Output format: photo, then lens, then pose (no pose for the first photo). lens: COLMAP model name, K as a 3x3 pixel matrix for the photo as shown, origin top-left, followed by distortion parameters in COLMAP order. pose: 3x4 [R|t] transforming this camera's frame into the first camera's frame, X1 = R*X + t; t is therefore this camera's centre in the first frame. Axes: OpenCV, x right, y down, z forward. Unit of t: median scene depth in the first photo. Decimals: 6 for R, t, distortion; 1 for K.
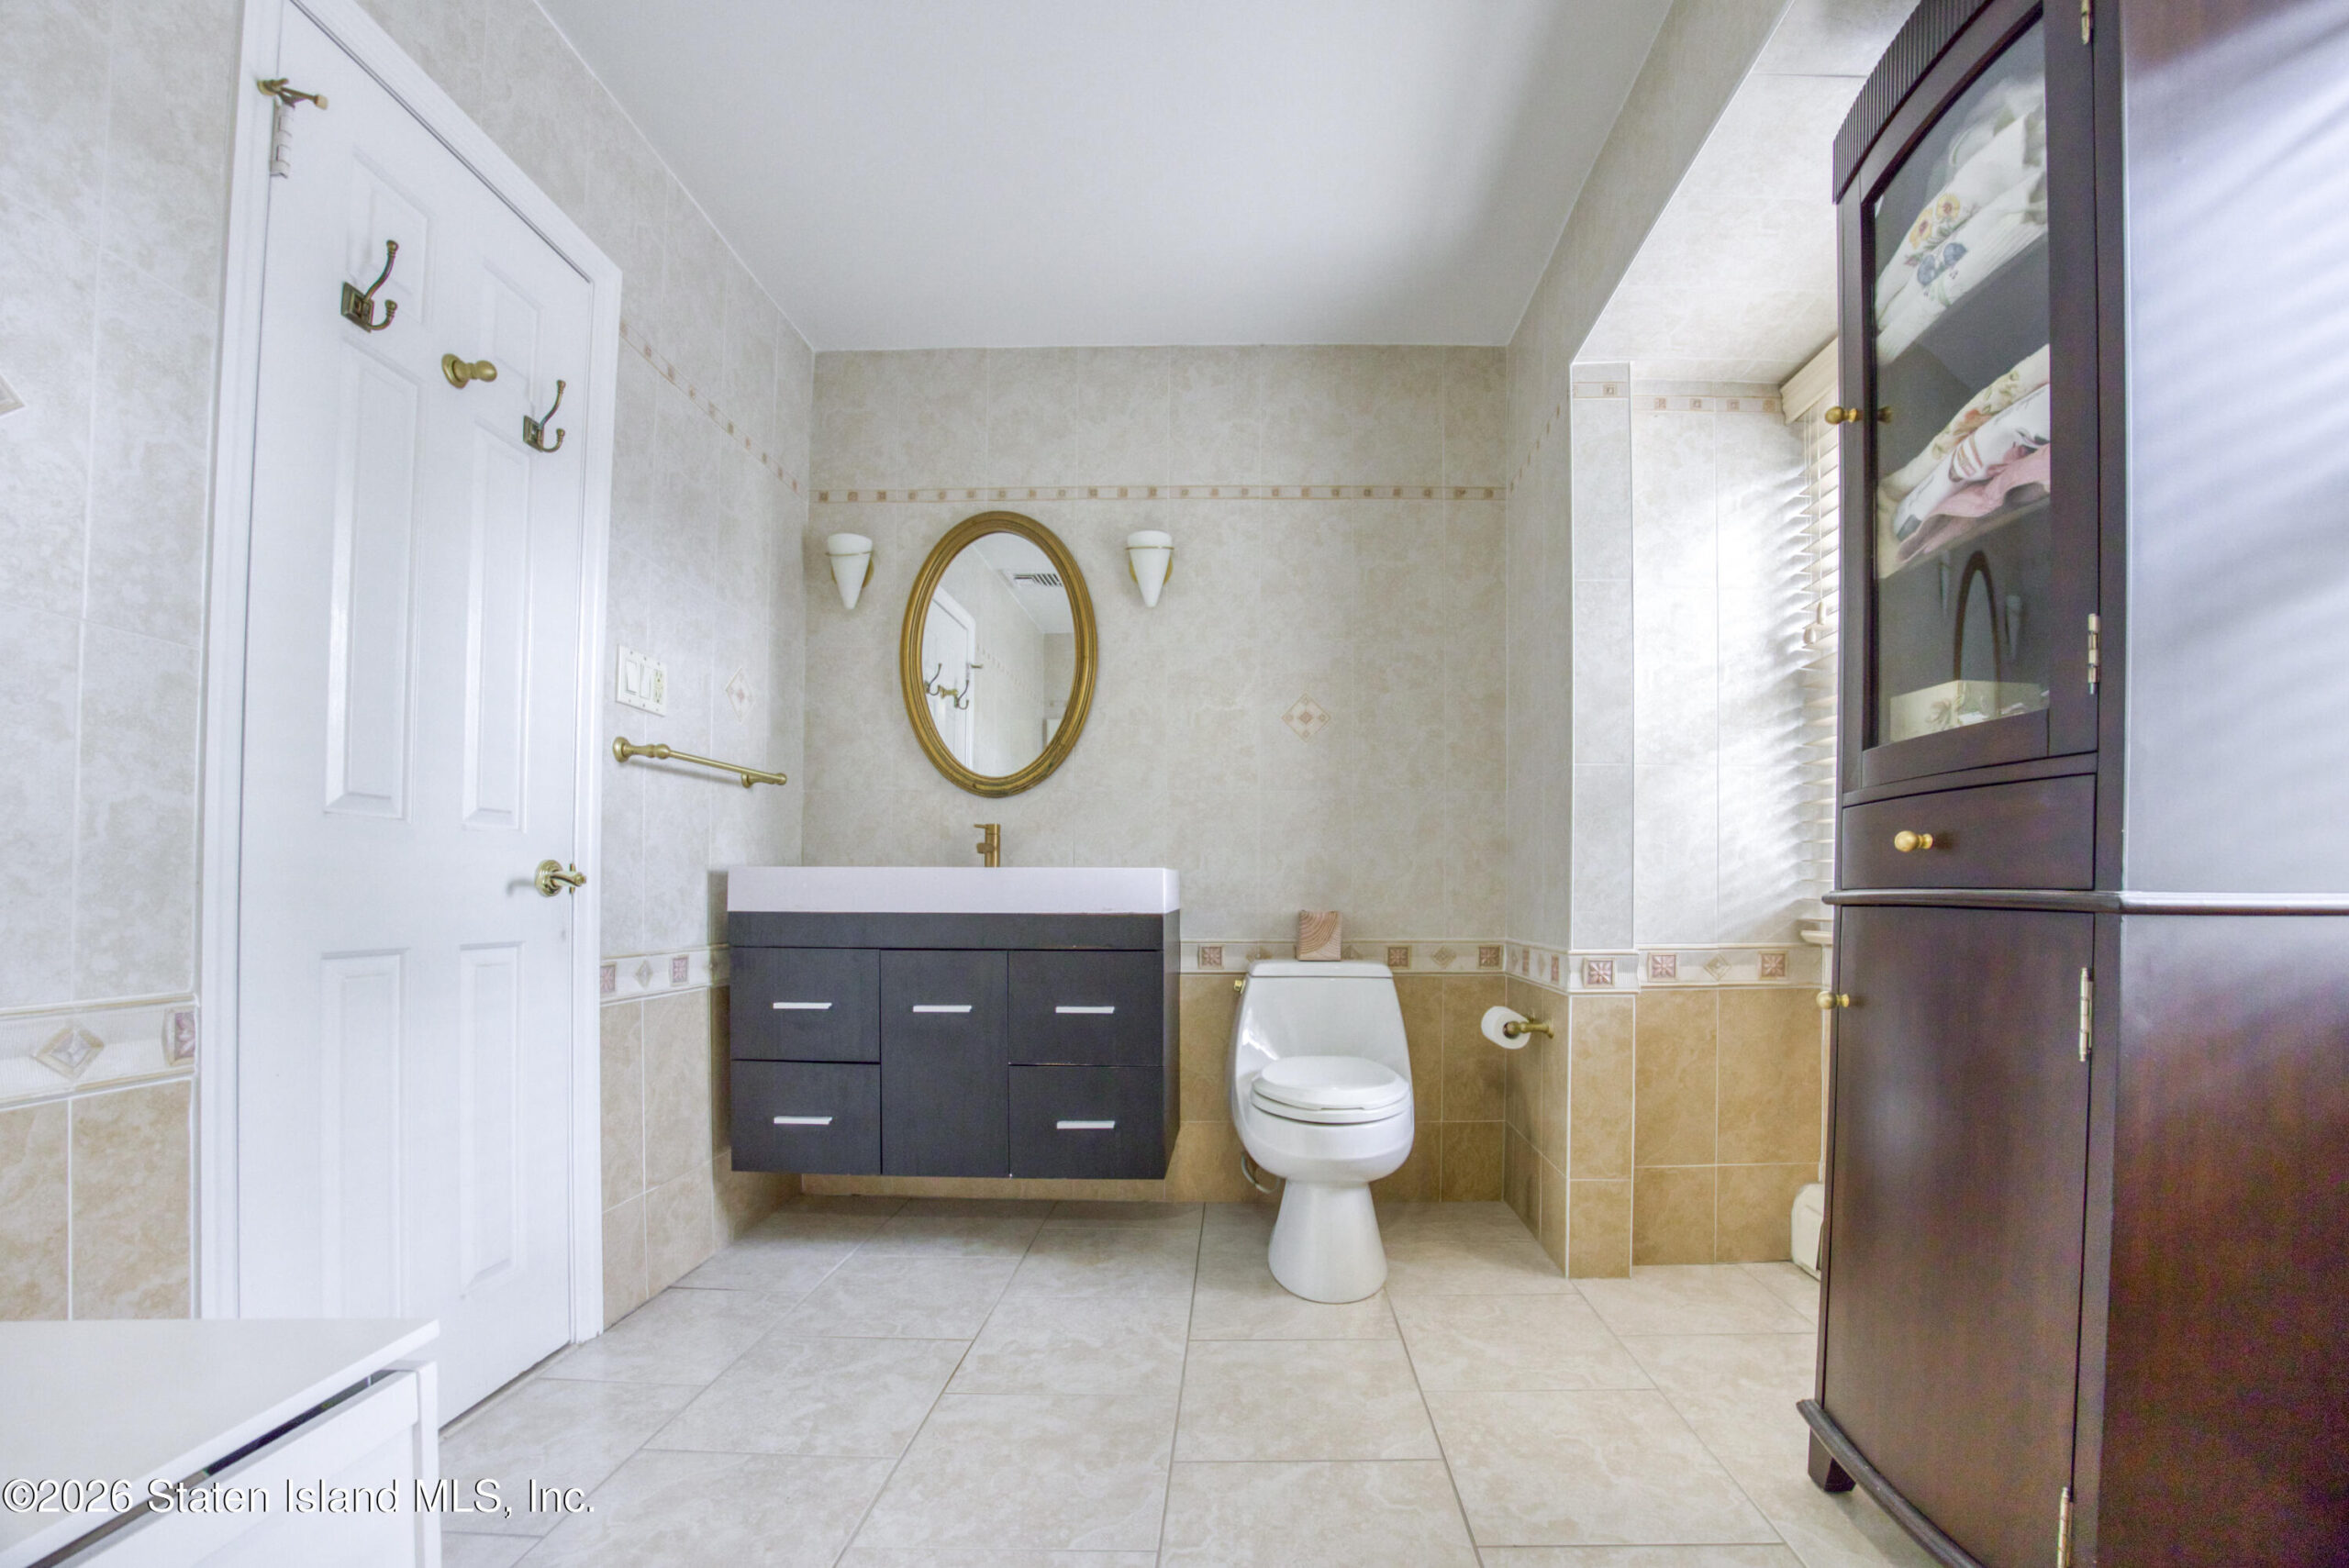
lens RADIAL K [[1901.1, 0, 1174.5], [0, 1901.1, 784.0], [0, 0, 1]] dist [0.000003, 0.000813]
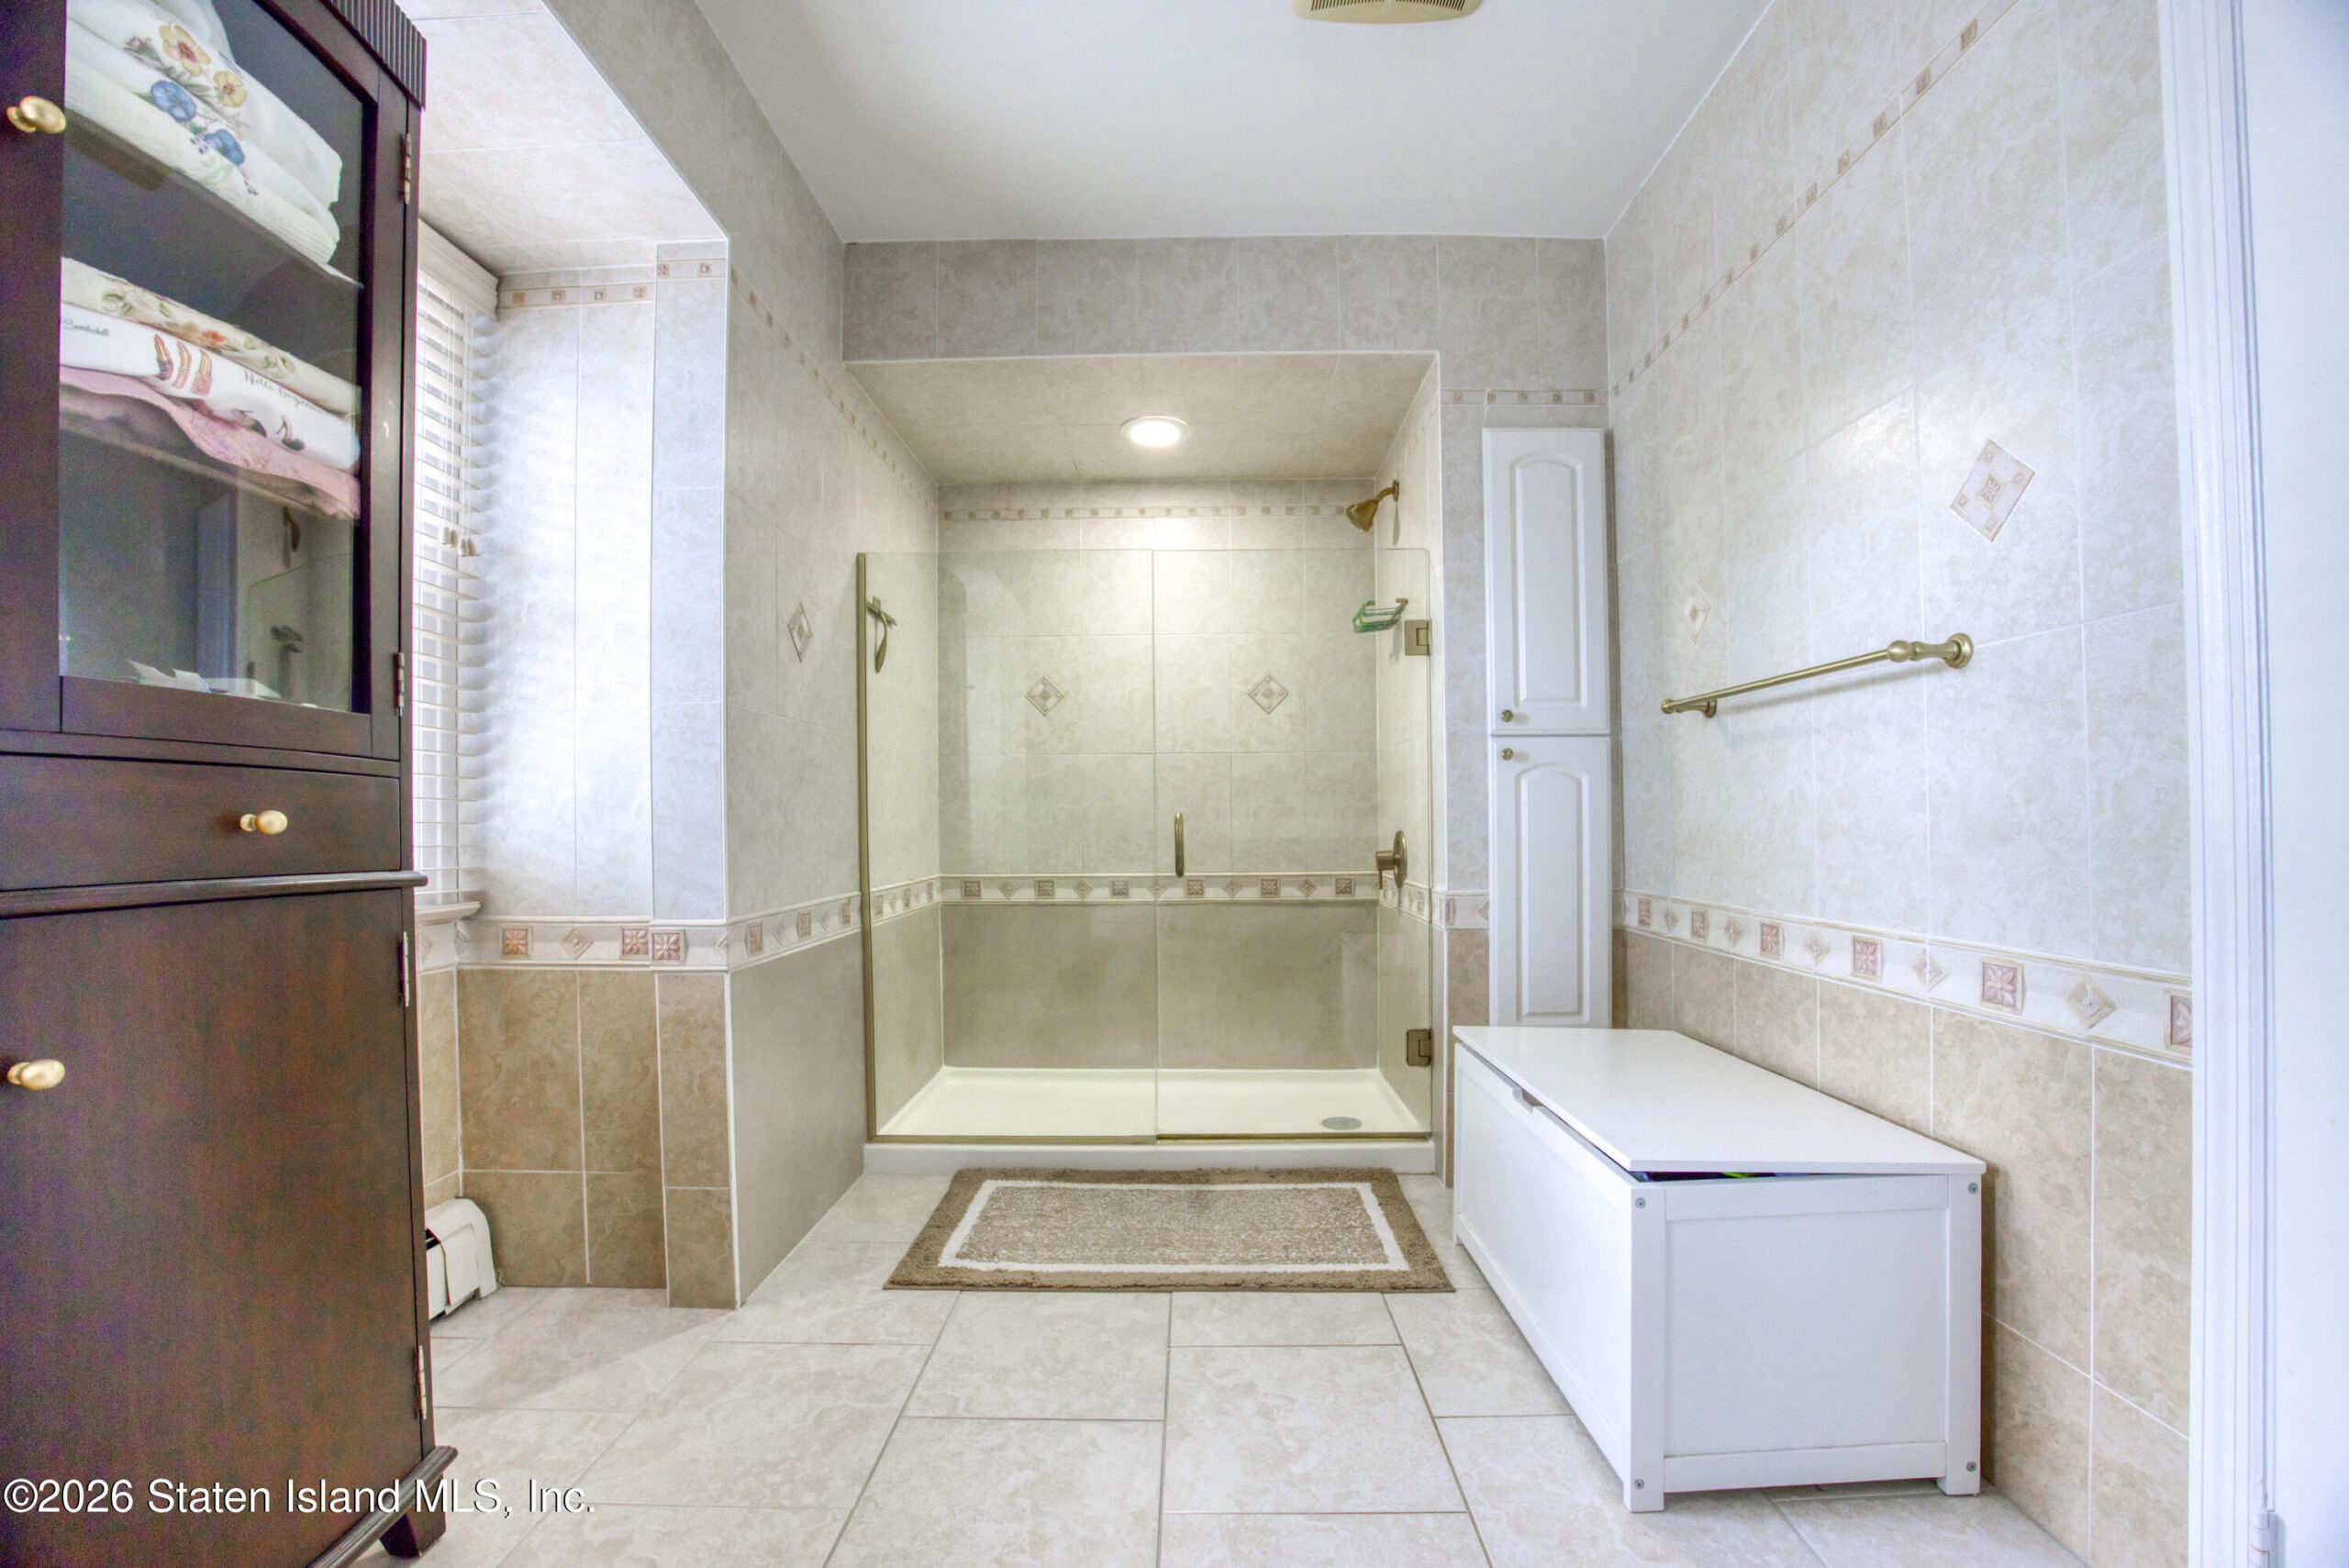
lens RADIAL K [[1901.1, 0, 1174.5], [0, 1901.1, 784.0], [0, 0, 1]] dist [0.000003, 0.000813]
pose [[-0.999686, 0.002745, -0.024913, -0.006451], [0.004697, 0.996891, -0.078657, 0.092441], [0.024619, -0.078749, -0.996590, 2.034323]]
